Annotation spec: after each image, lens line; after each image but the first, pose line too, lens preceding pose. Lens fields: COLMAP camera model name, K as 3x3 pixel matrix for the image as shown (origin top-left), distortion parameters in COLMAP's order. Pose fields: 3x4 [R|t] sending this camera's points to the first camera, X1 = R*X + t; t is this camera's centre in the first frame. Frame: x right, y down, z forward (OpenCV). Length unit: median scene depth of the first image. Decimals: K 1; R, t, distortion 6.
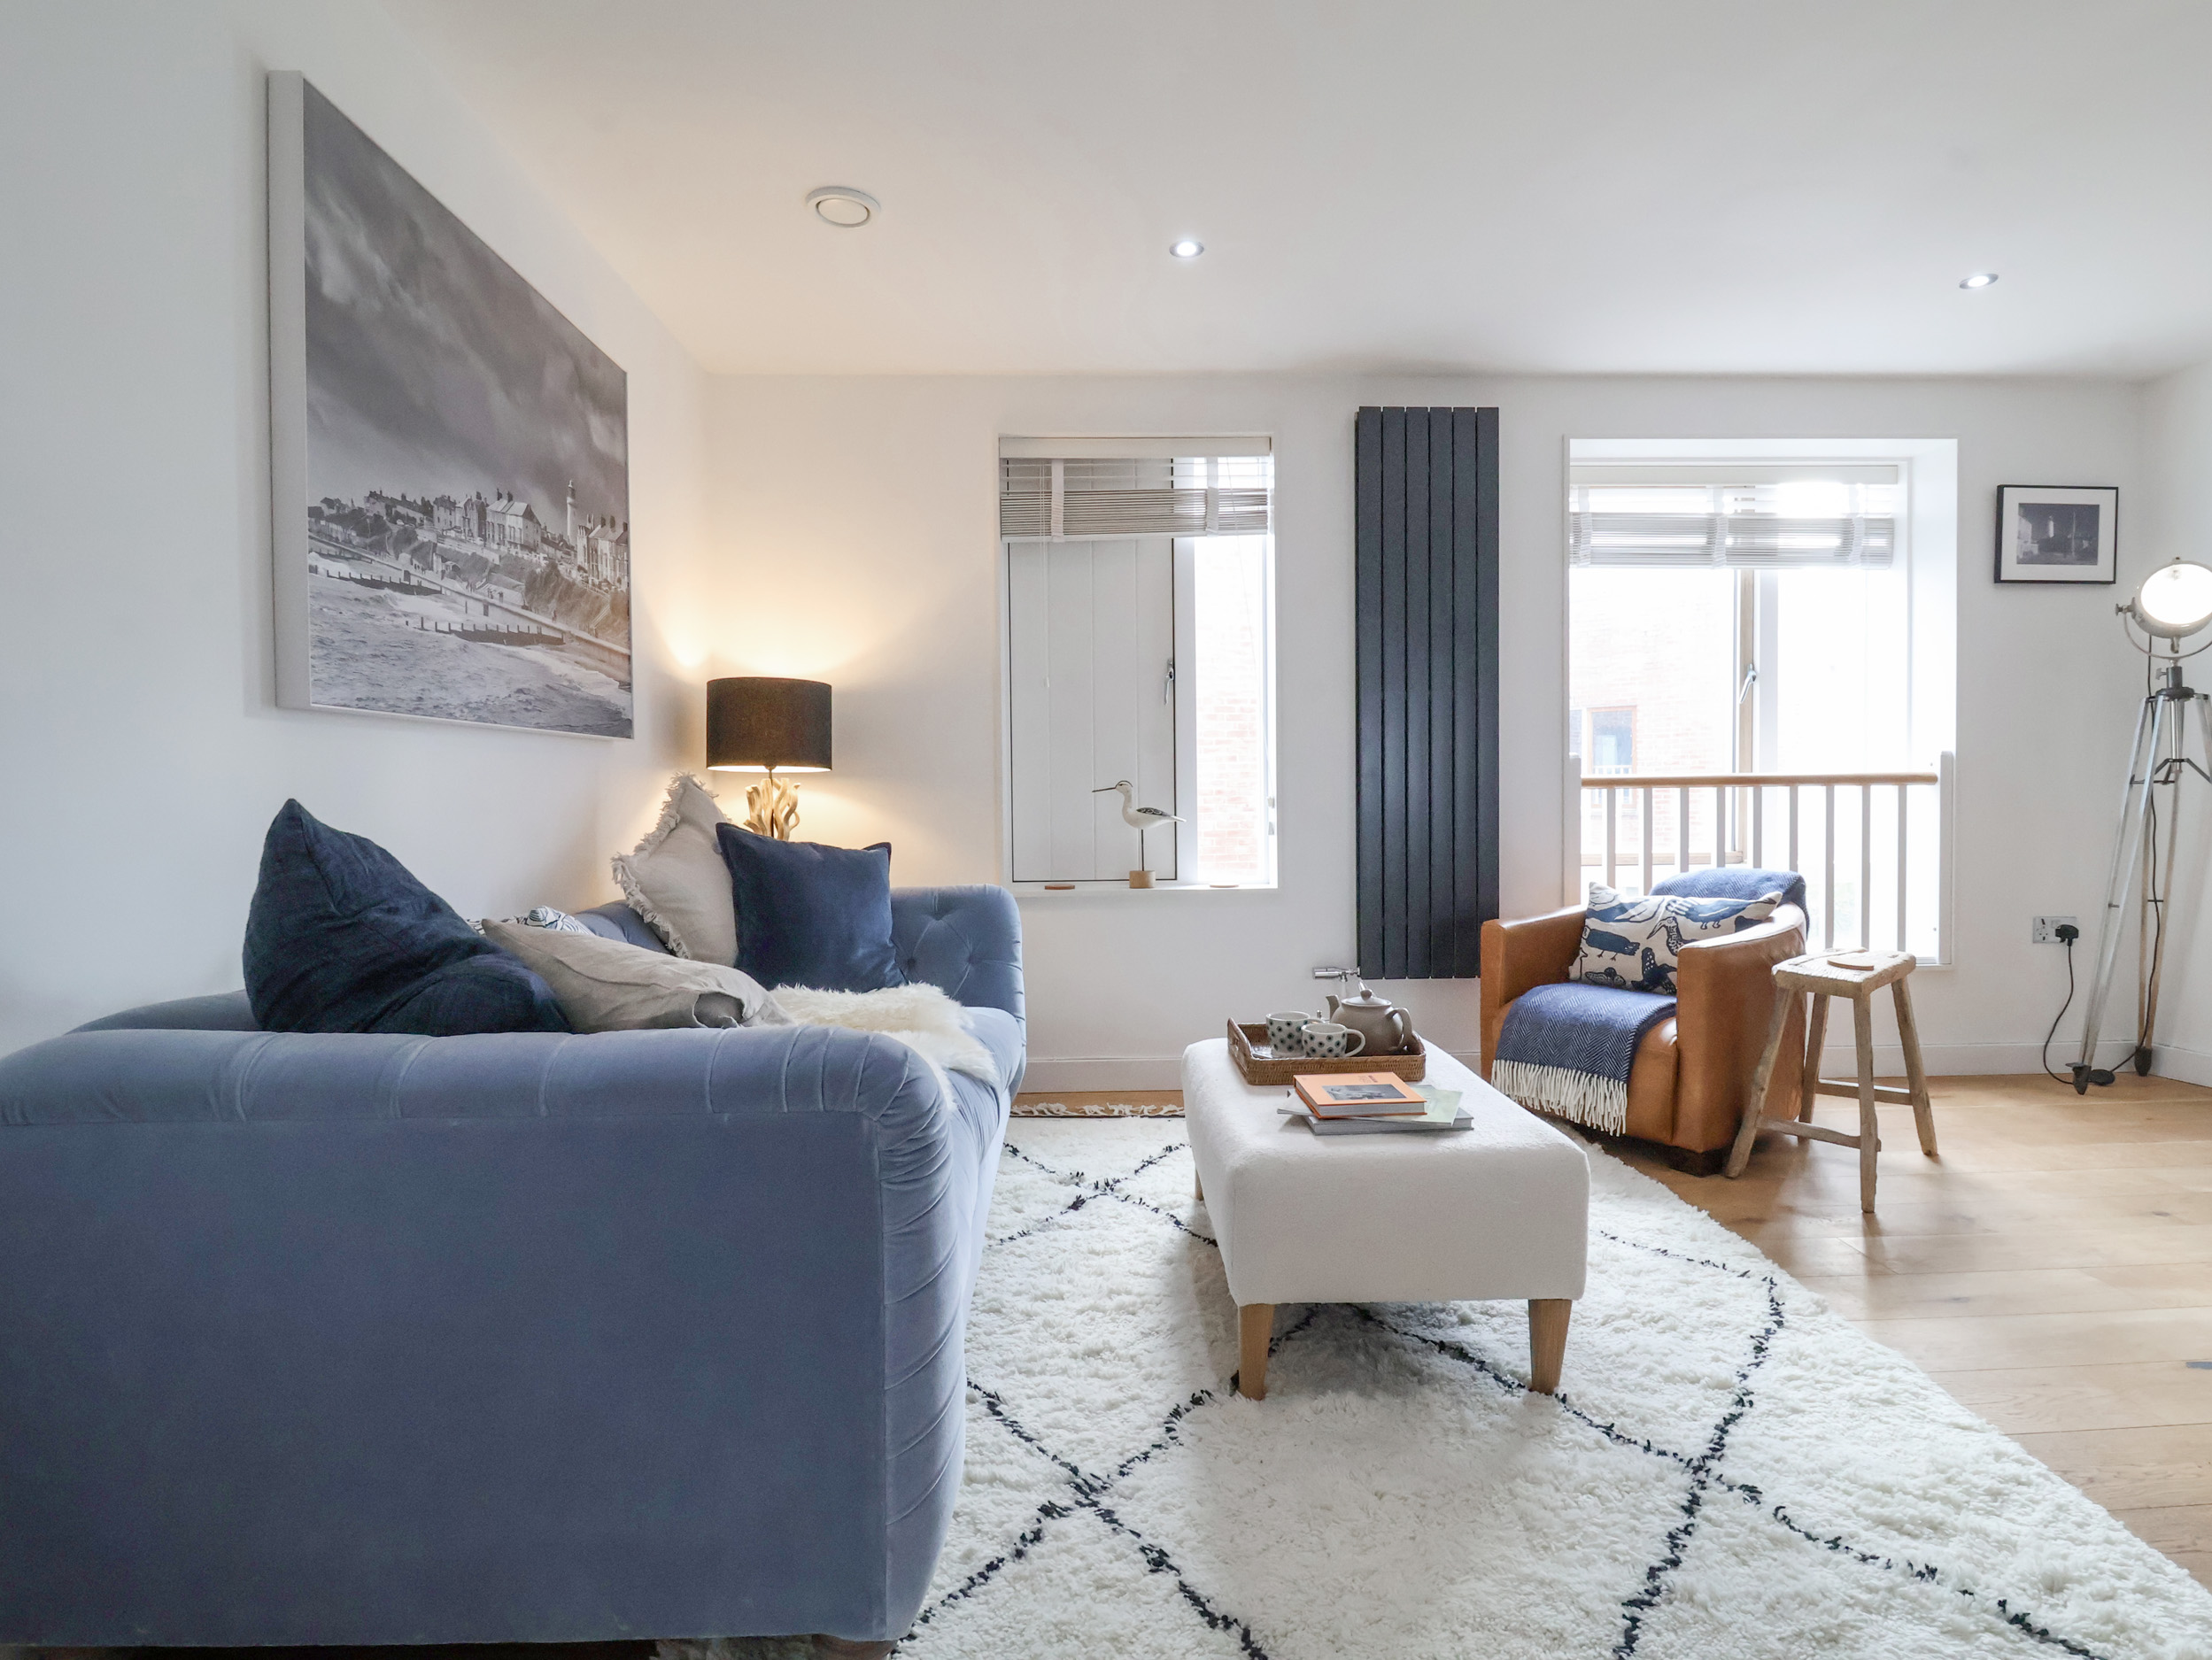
lens RADIAL K [[1157.5, 0, 1097.8], [0, 1157.5, 821.7], [0, 0, 1]] dist [0.012238, -0.024272]
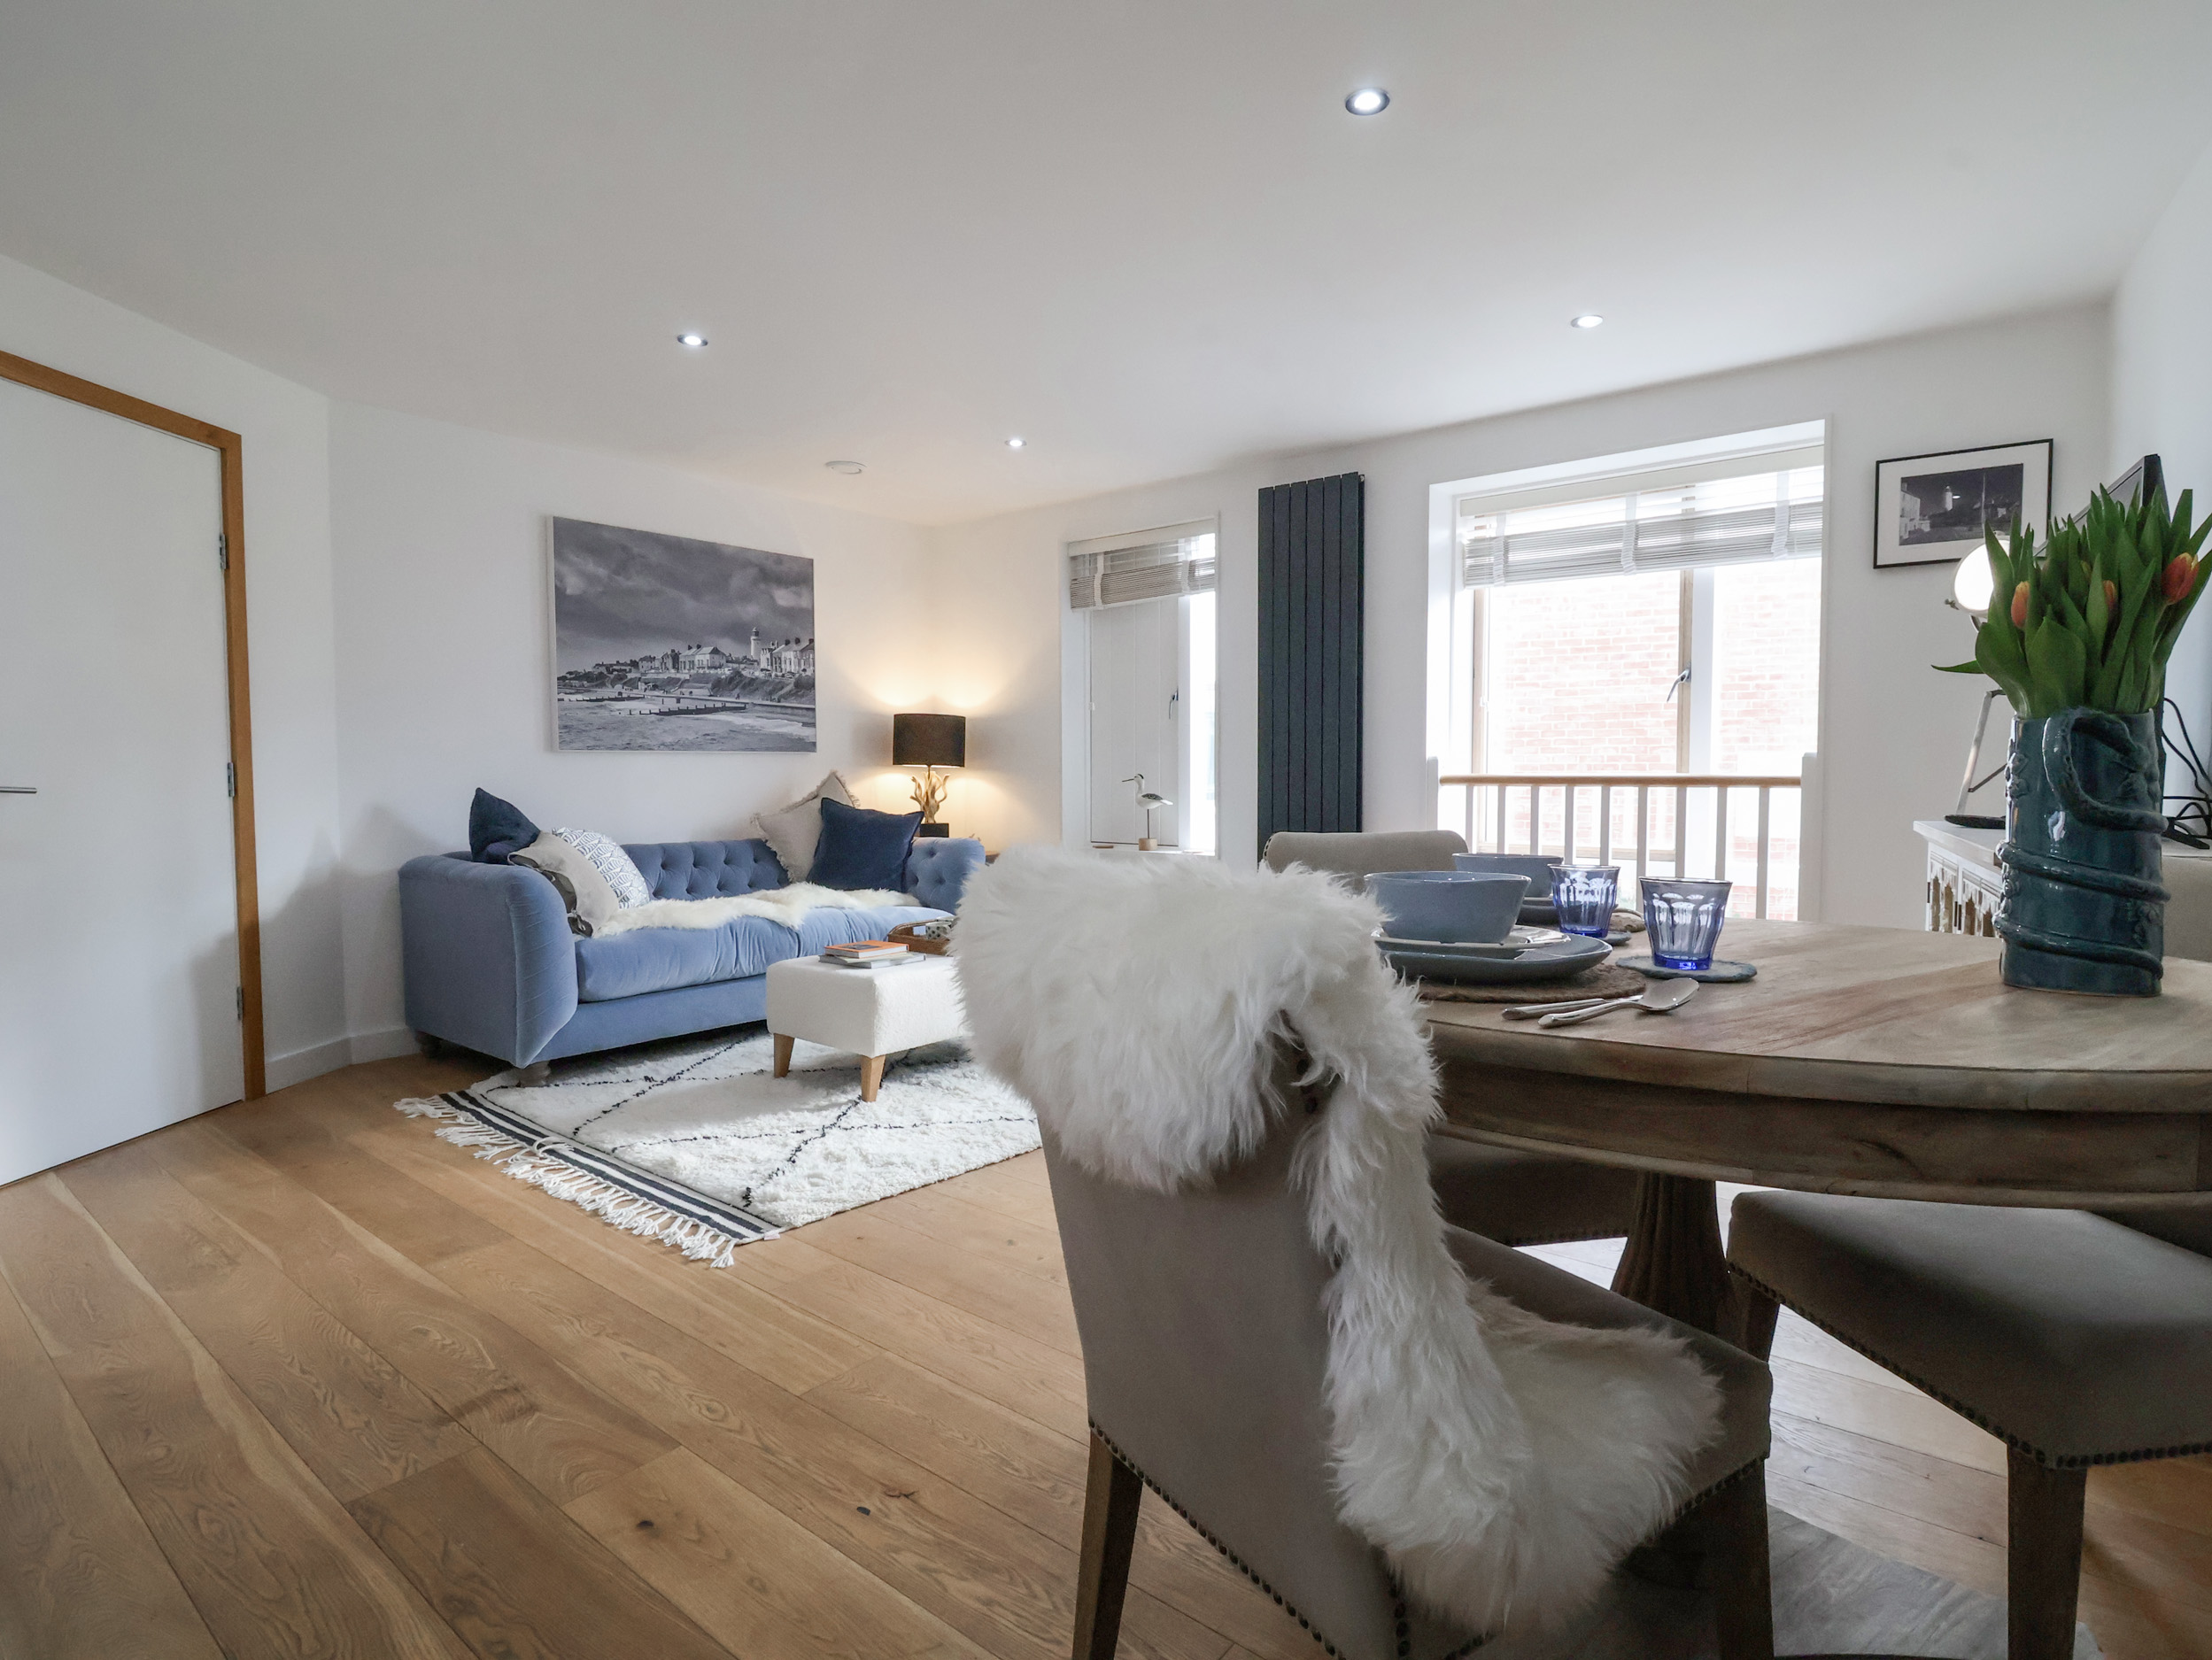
lens RADIAL K [[1149.7, 0, 1116.9], [0, 1149.7, 820.8], [0, 0, 1]] dist [0.002762, -0.014856]
pose [[0.758587, 0.037687, -0.650481, 0.943643], [-0.021444, 0.999229, 0.032886, -0.024717], [0.651219, -0.010998, 0.758810, -0.085044]]
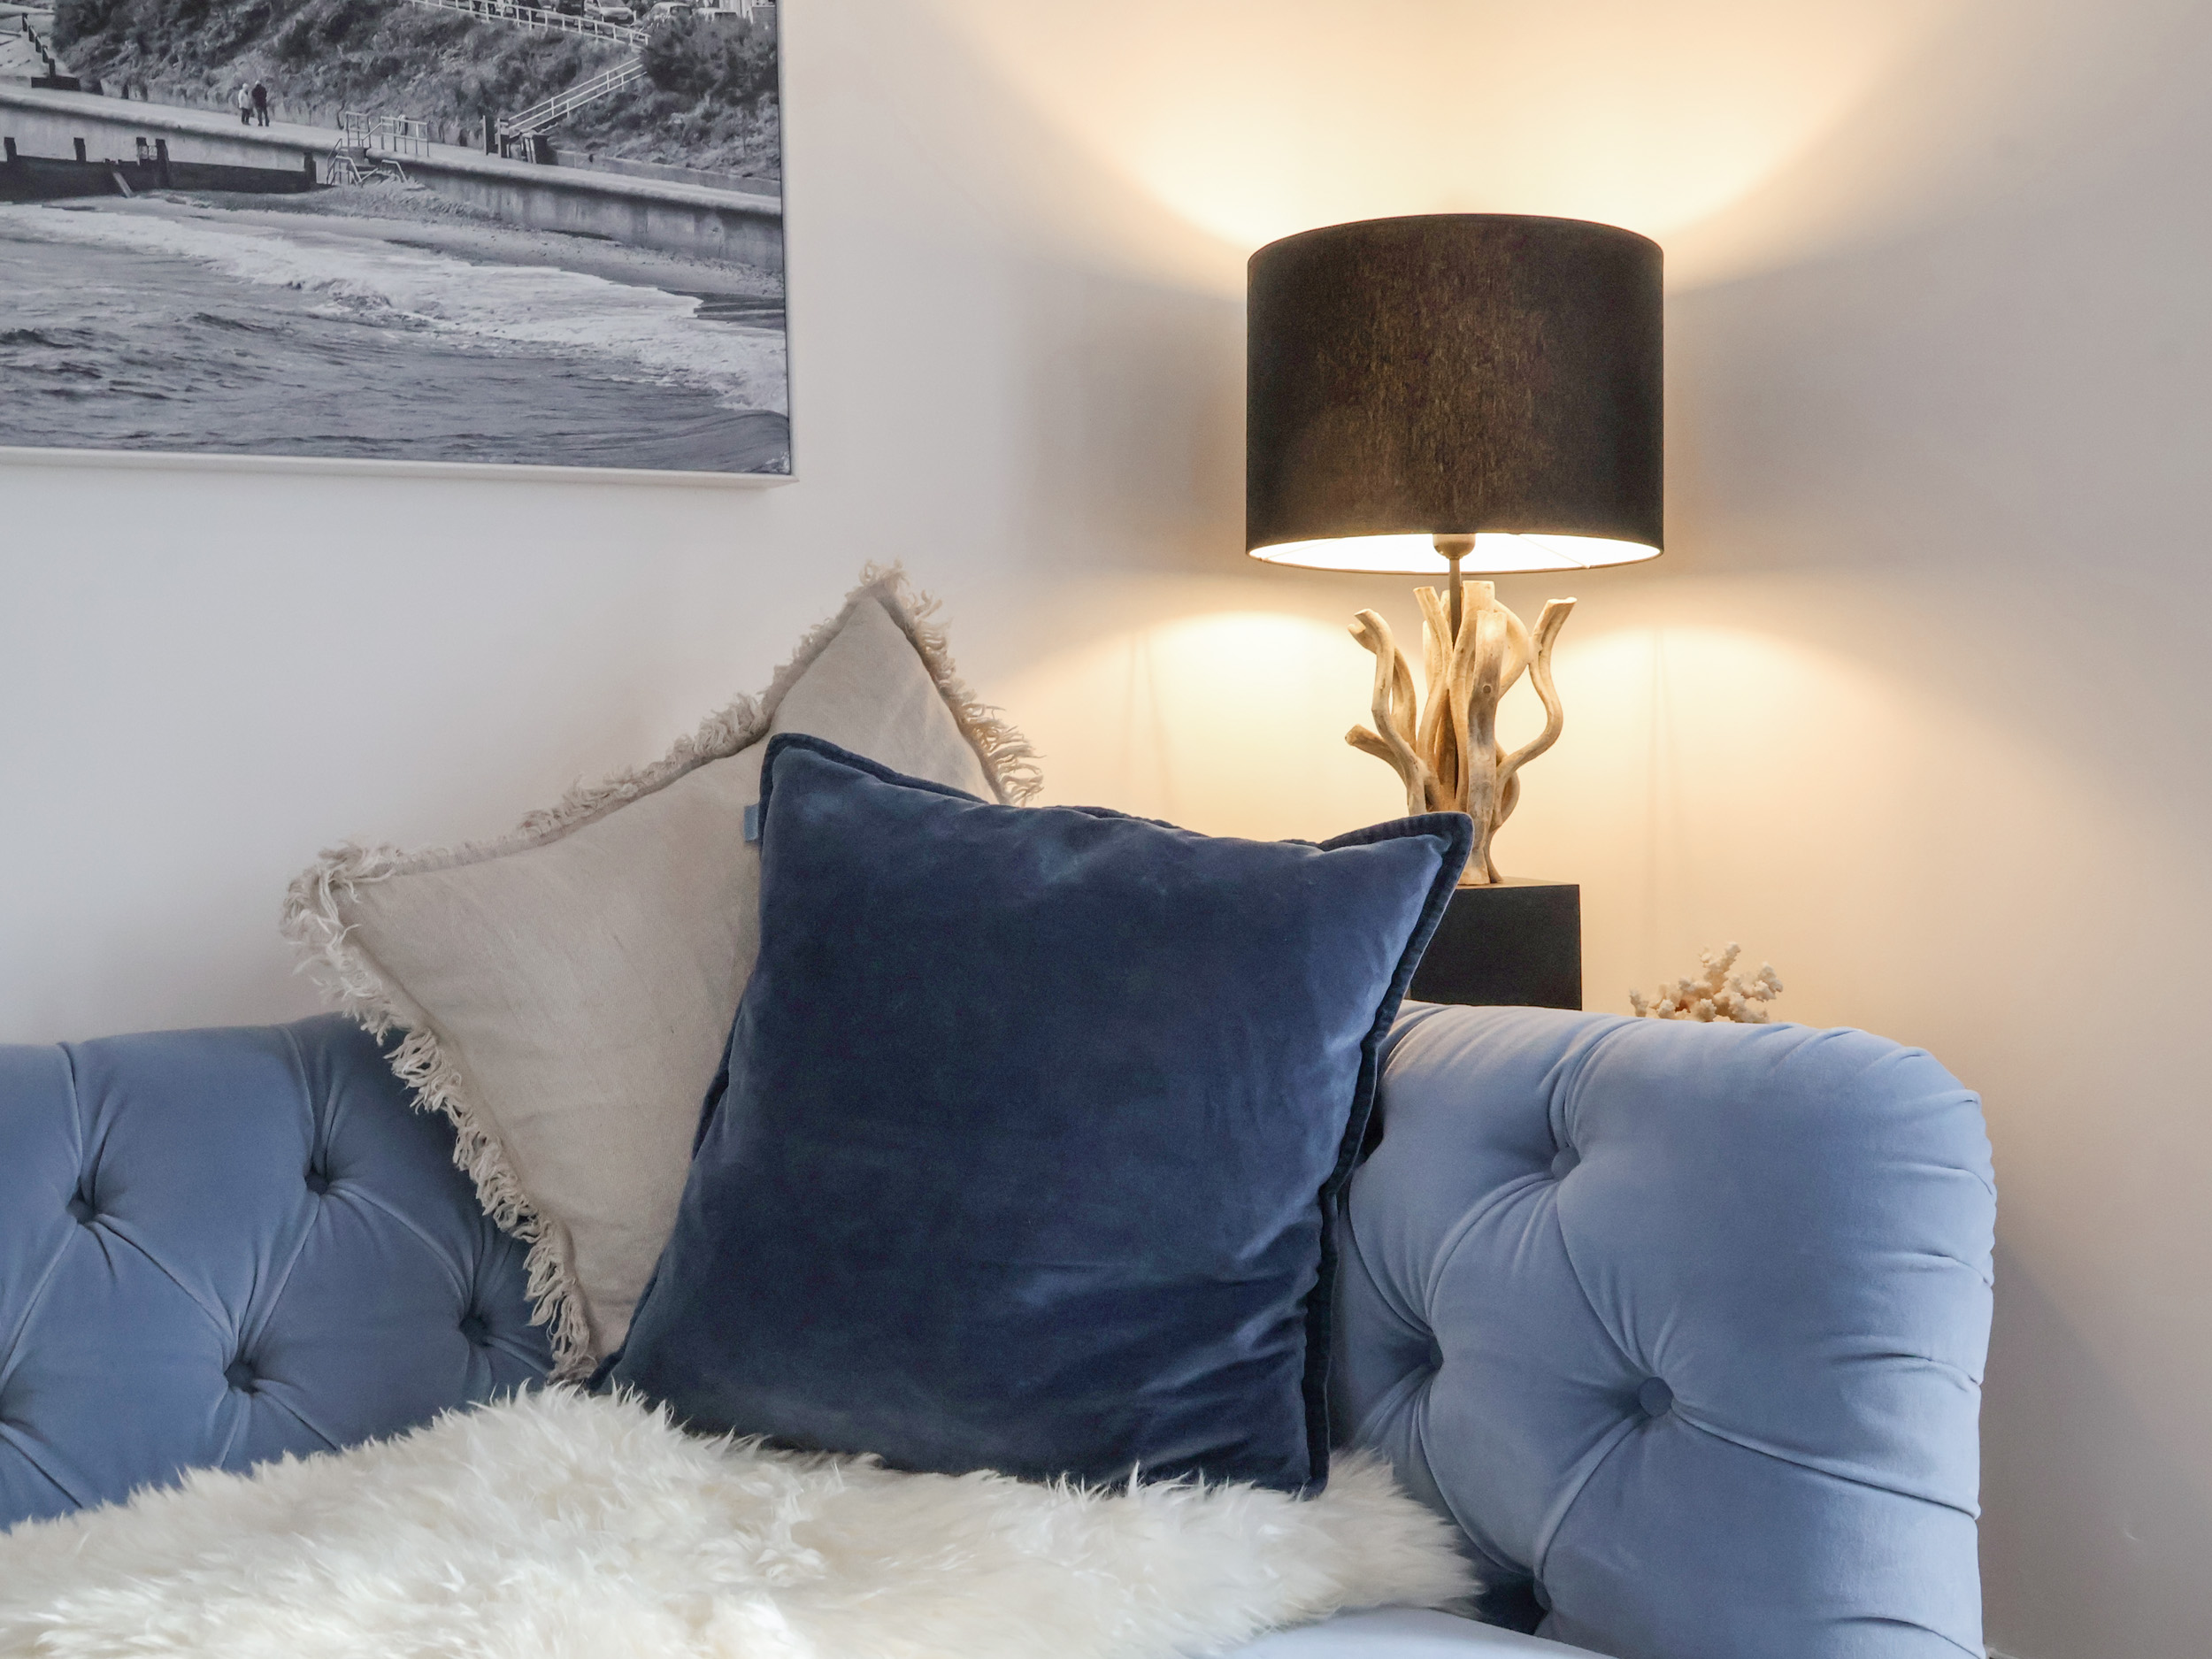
lens RADIAL K [[2210.6, 0, 1106.0], [0, 2210.6, 829.5], [0, 0, 1]] dist [-0.069249, 0.016556]
pose [[0.554983, 0.022696, -0.831552, 0.118973], [0.004146, 0.999540, 0.030048, 0.006191], [0.831851, -0.020124, 0.554633, 0.577358]]
